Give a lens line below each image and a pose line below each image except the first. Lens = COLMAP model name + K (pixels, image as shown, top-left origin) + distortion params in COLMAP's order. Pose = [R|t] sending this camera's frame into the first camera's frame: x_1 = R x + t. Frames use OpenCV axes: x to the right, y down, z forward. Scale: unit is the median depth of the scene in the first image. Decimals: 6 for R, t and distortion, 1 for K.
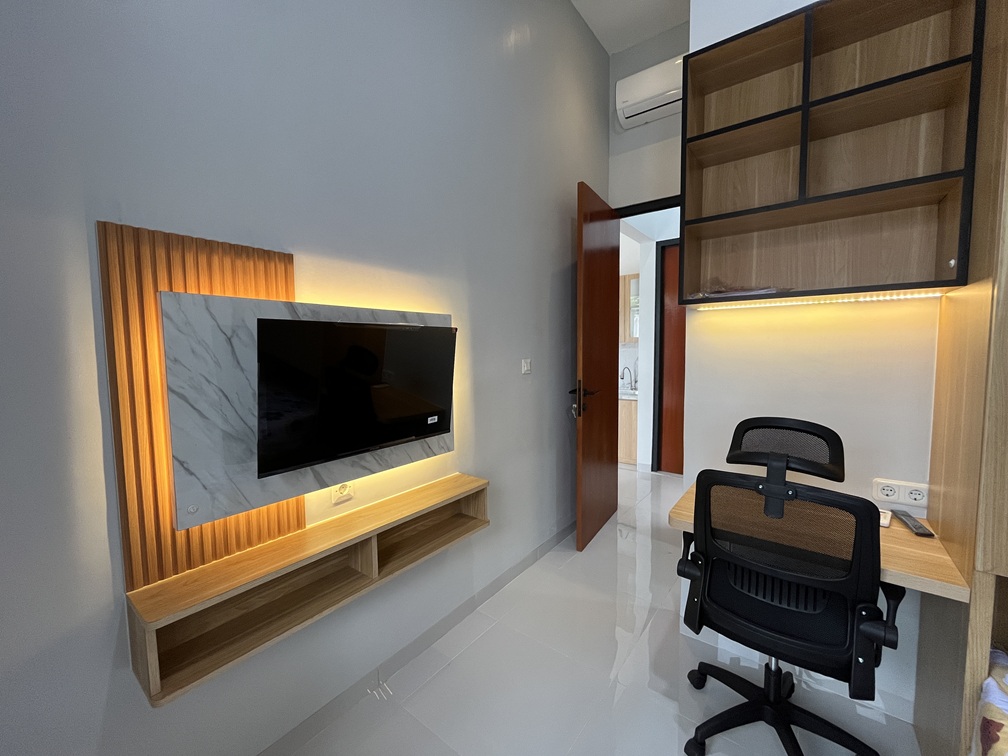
lens RADIAL K [[407.5, 0, 503.5], [0, 407.5, 375.4], [0, 0, 1]] dist [-0.002787, 0.001231]
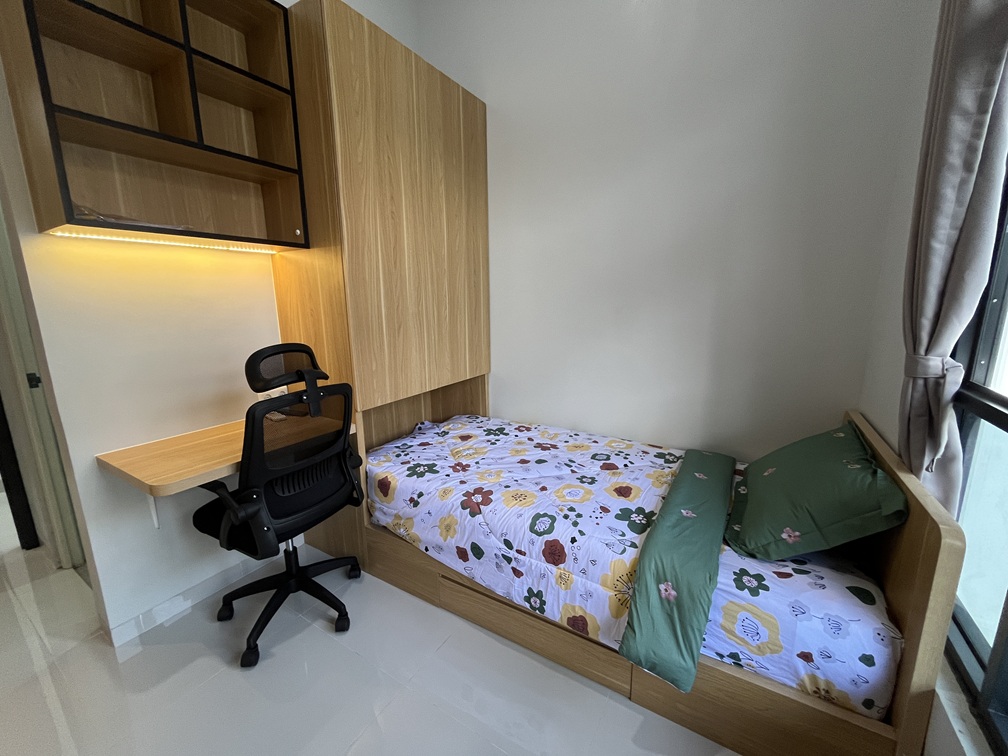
lens RADIAL K [[407.5, 0, 500.8], [0, 407.5, 377.1], [0, 0, 1]] dist [-0.002787, 0.001231]
pose [[-0.105855, -0.179721, 0.978006, -0.400943], [0.080439, 0.978761, 0.188566, 0.020083], [-0.991123, 0.098630, -0.089150, 0.306859]]
